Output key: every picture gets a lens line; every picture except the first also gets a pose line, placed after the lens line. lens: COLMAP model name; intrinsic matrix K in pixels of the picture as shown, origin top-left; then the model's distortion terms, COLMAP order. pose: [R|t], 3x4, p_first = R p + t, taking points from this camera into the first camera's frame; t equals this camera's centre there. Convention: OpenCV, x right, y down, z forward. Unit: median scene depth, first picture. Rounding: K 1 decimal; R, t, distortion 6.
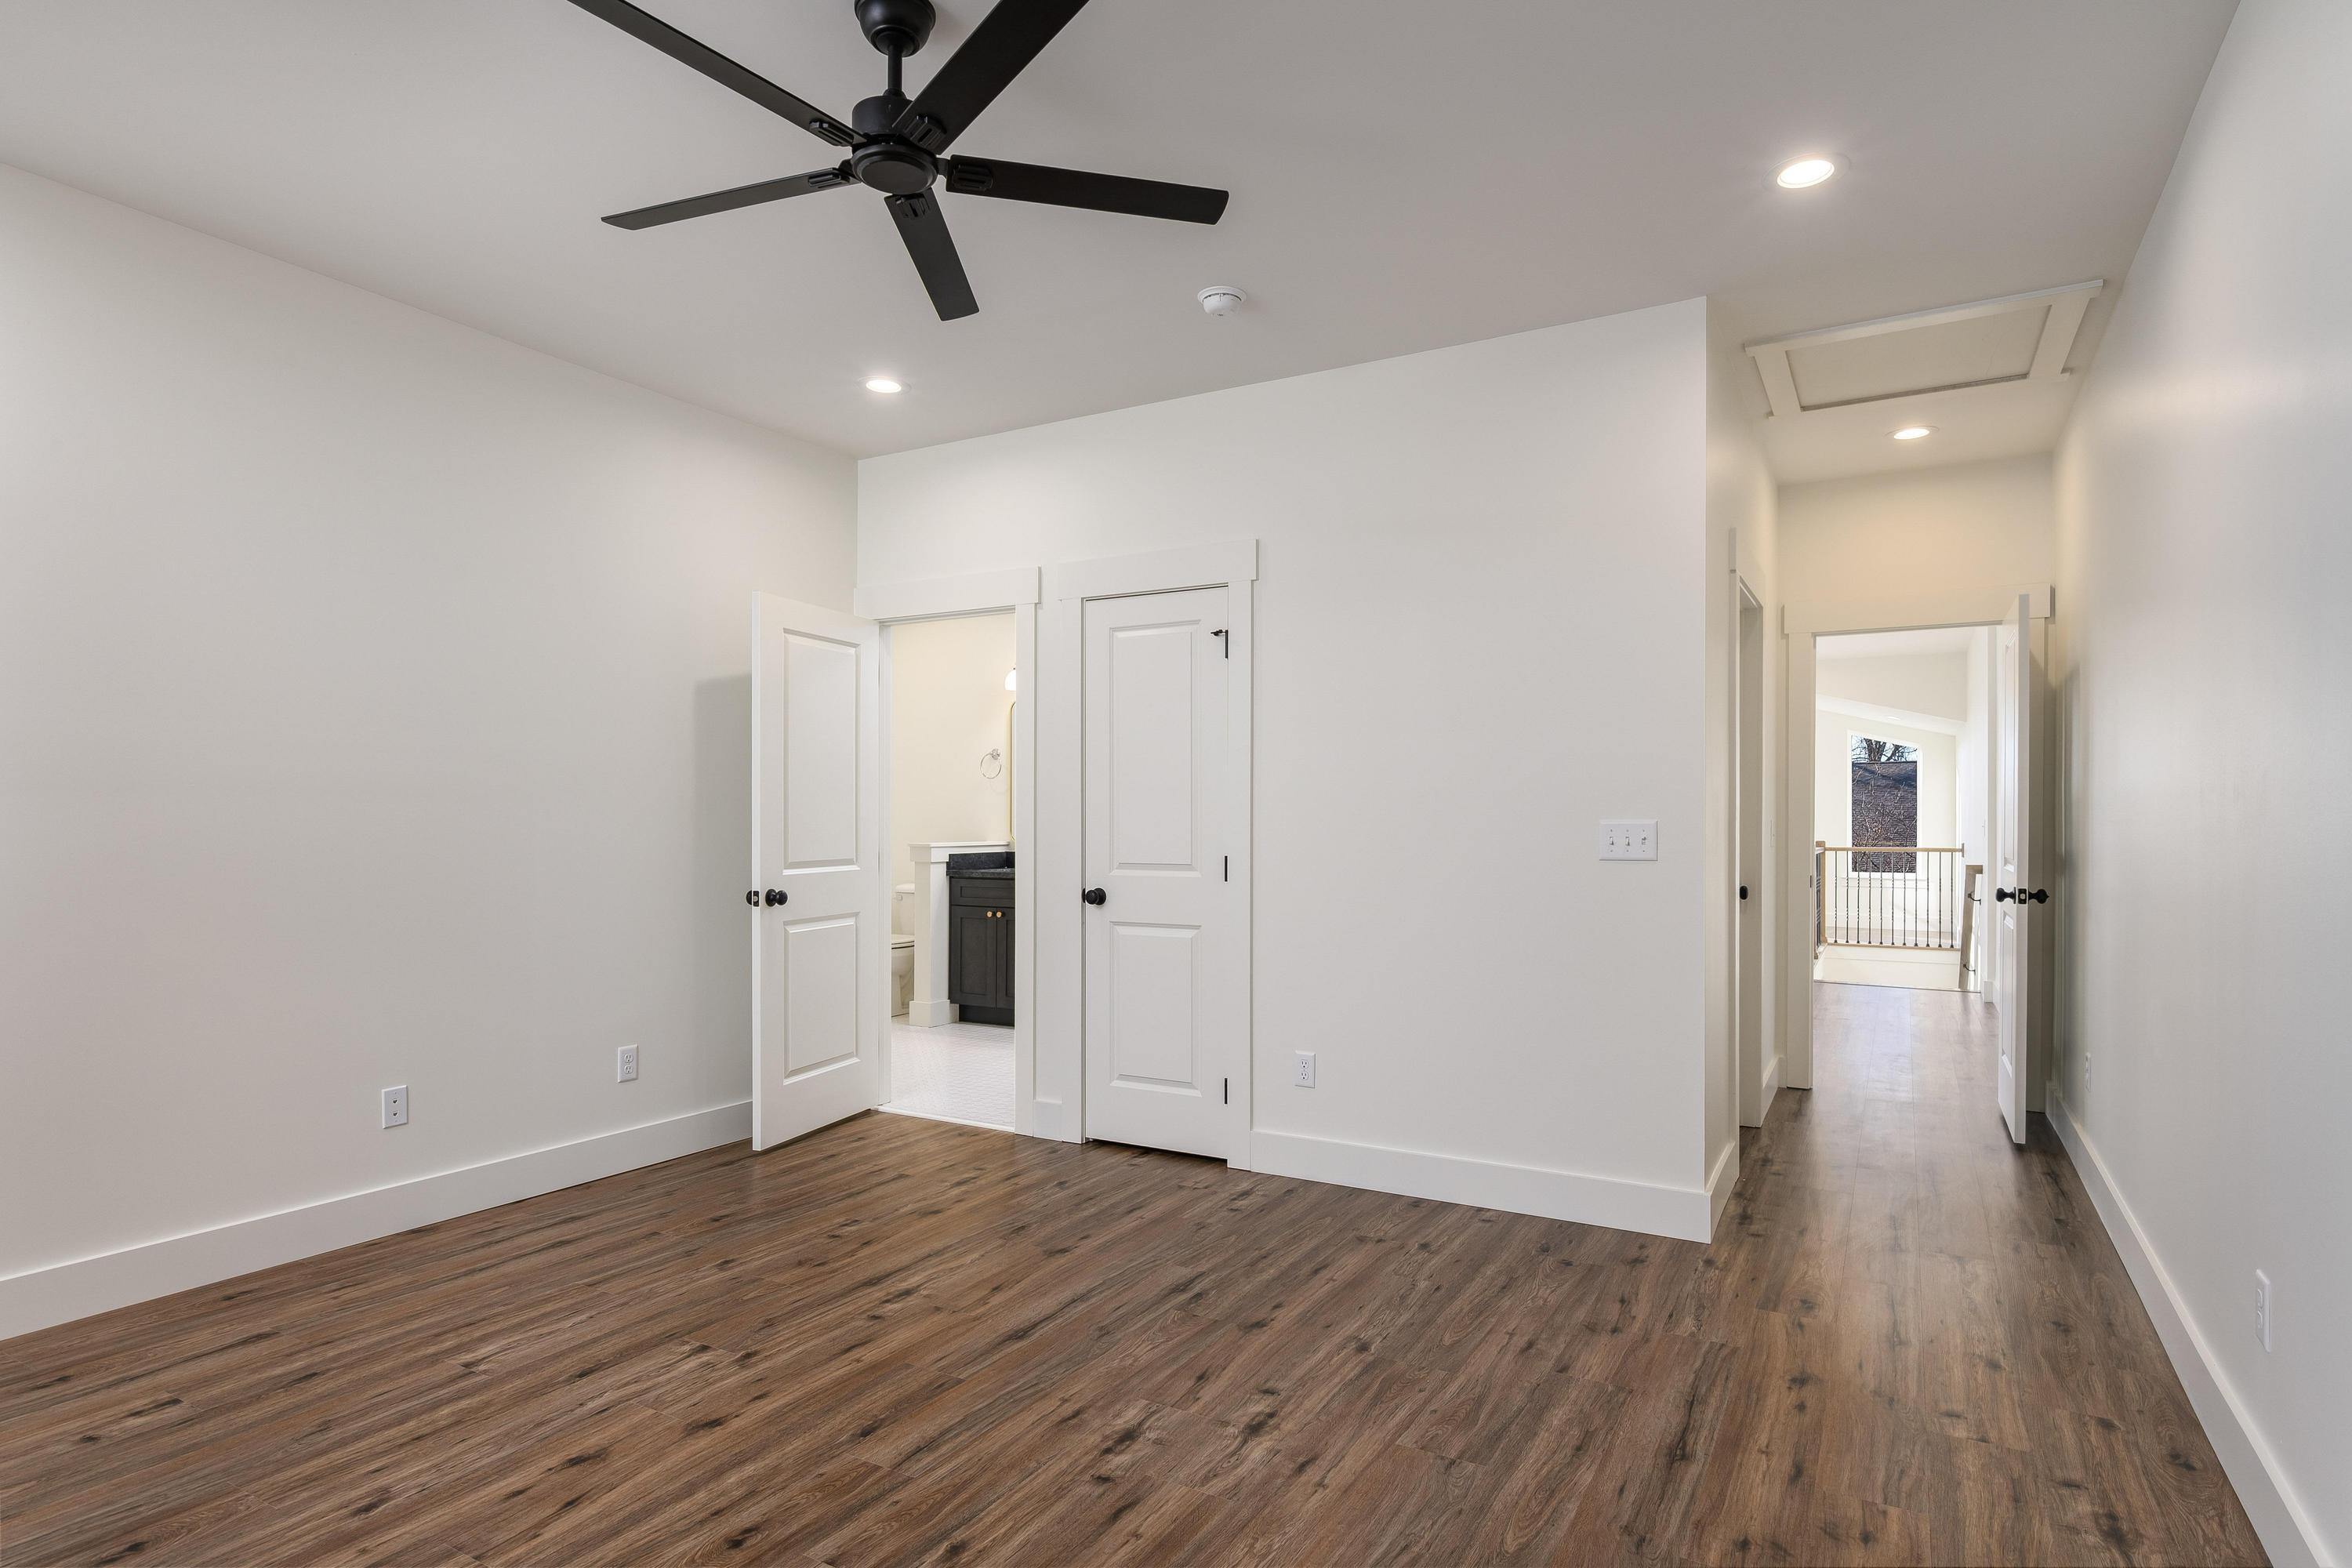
lens RADIAL K [[1259.9, 0, 1186.9], [0, 1259.9, 805.4], [0, 0, 1]] dist [0.007356, -0.000242]
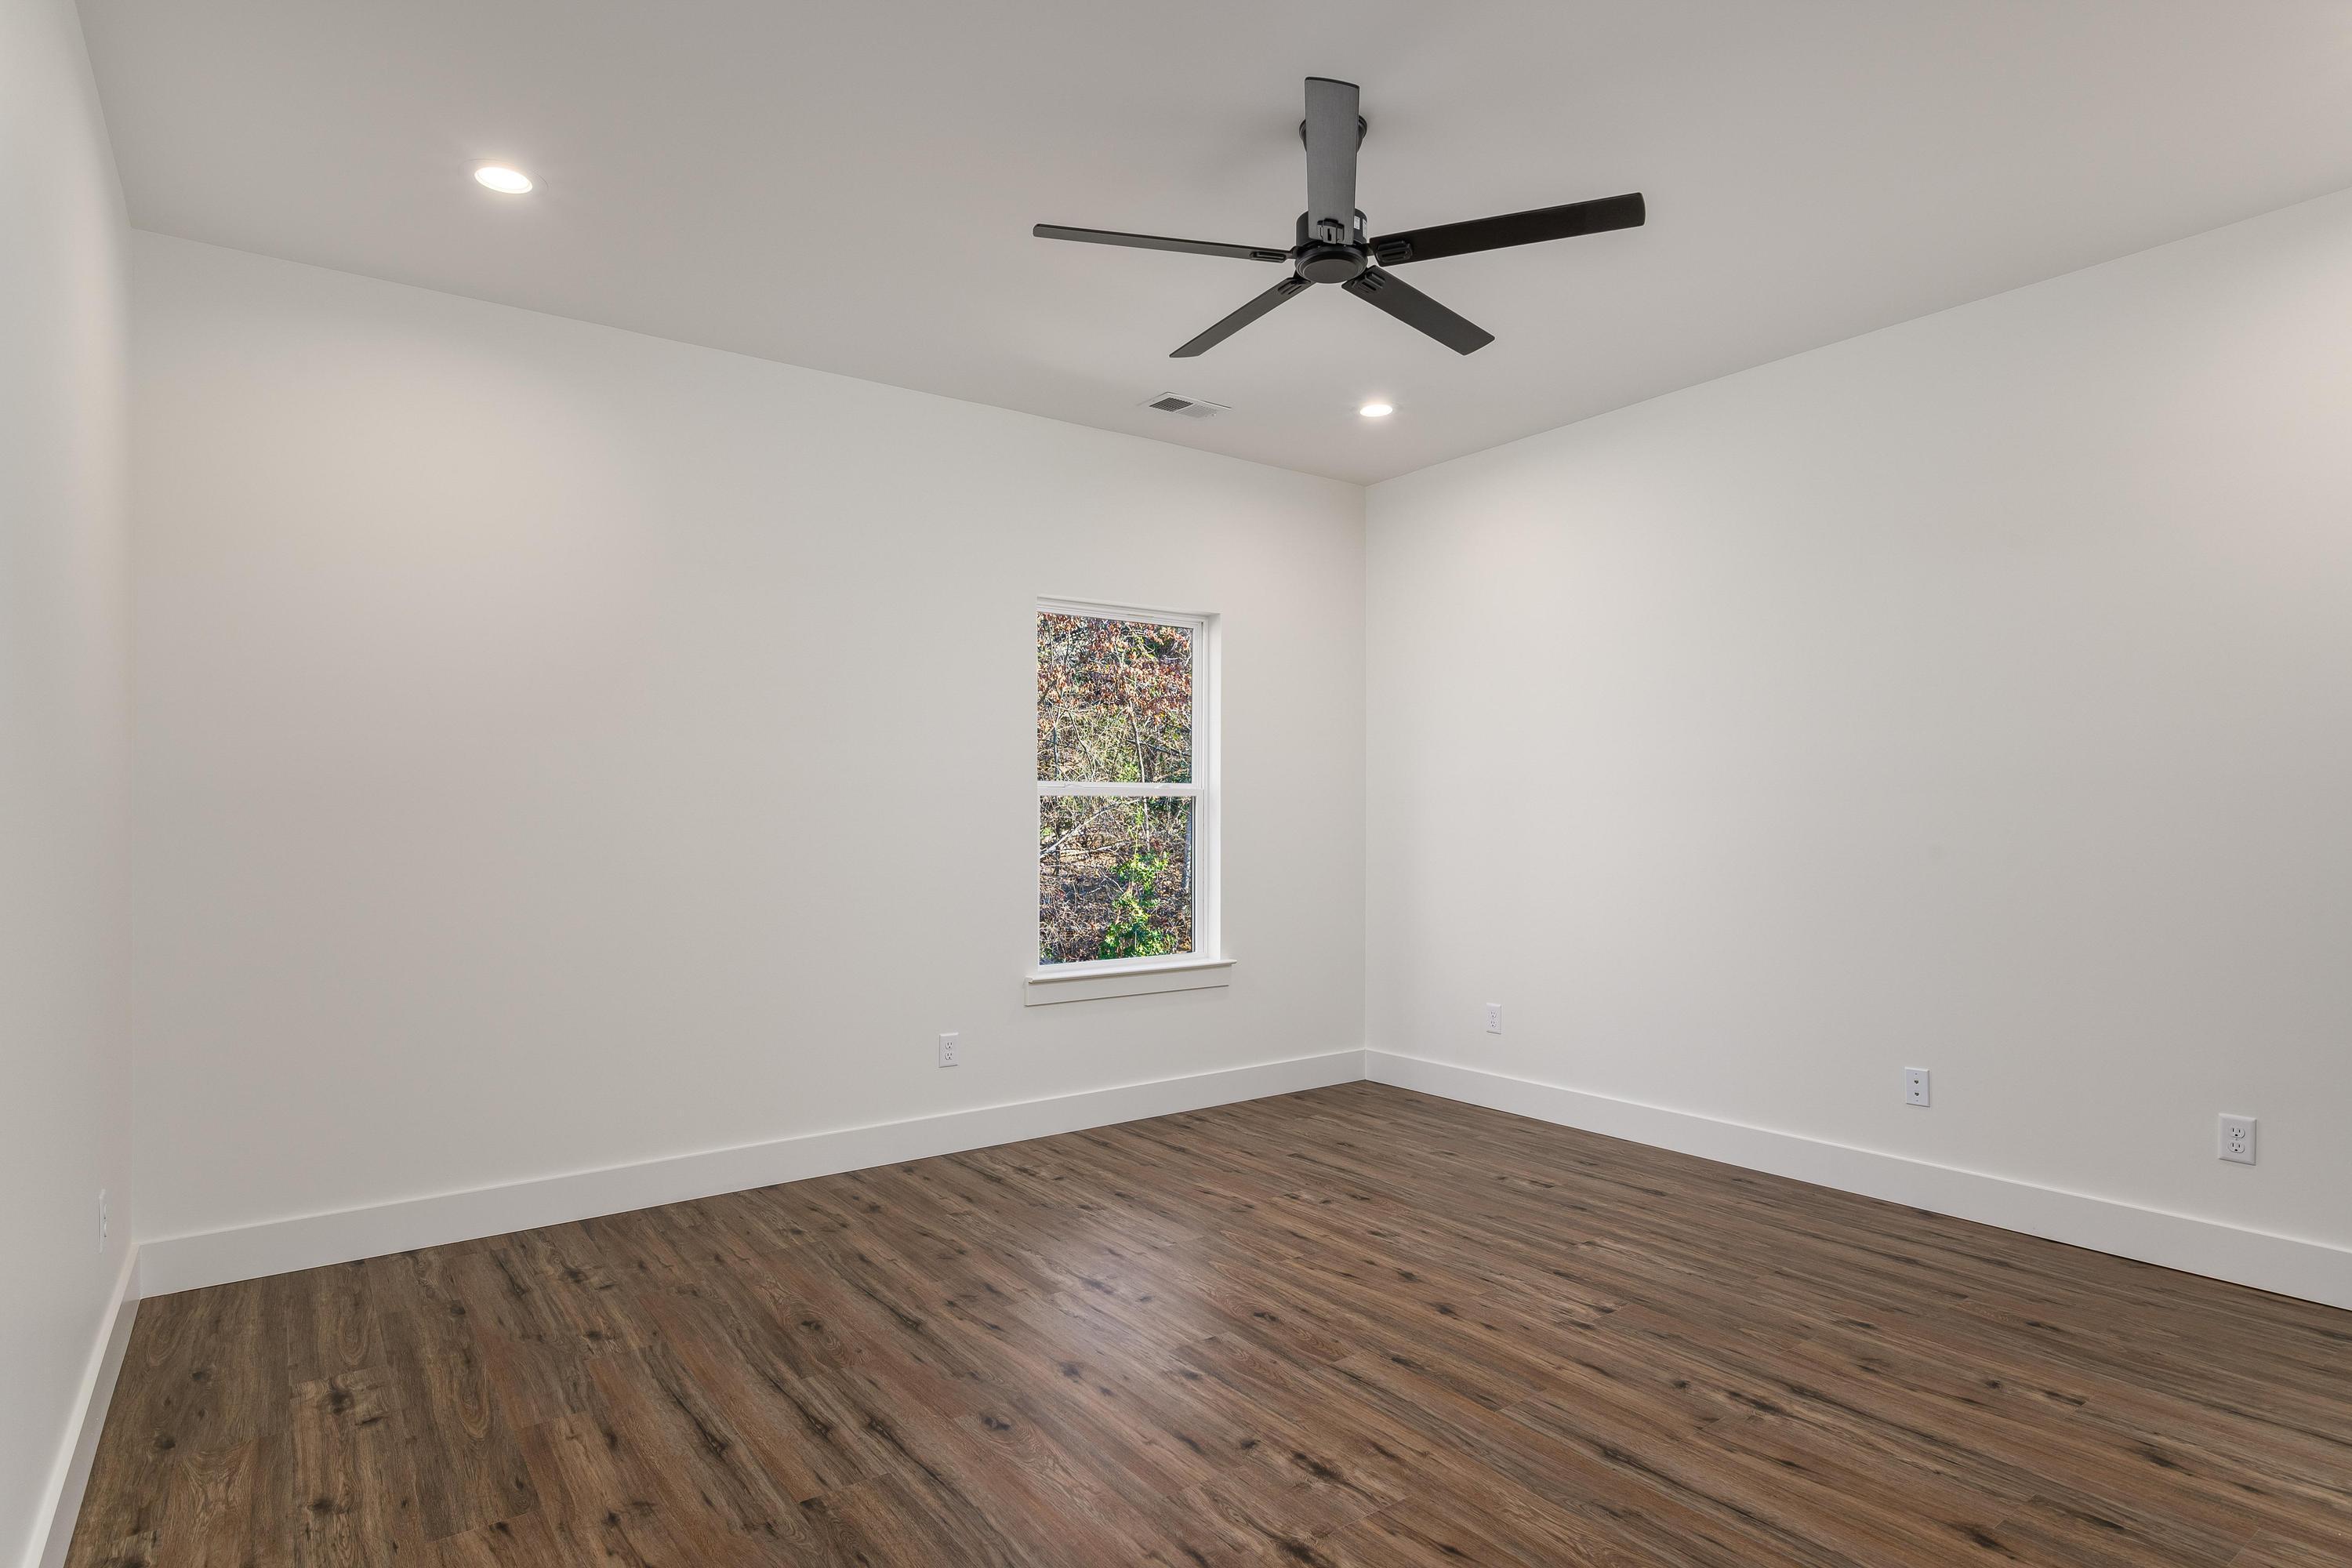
lens RADIAL K [[1259.9, 0, 1175.6], [0, 1259.9, 788.2], [0, 0, 1]] dist [0.007356, -0.000242]
pose [[-0.421293, -0.022722, -0.906640, 0.752682], [0.018911, 0.999249, -0.033831, 0.020141], [0.906727, -0.031398, -0.420547, 1.147213]]
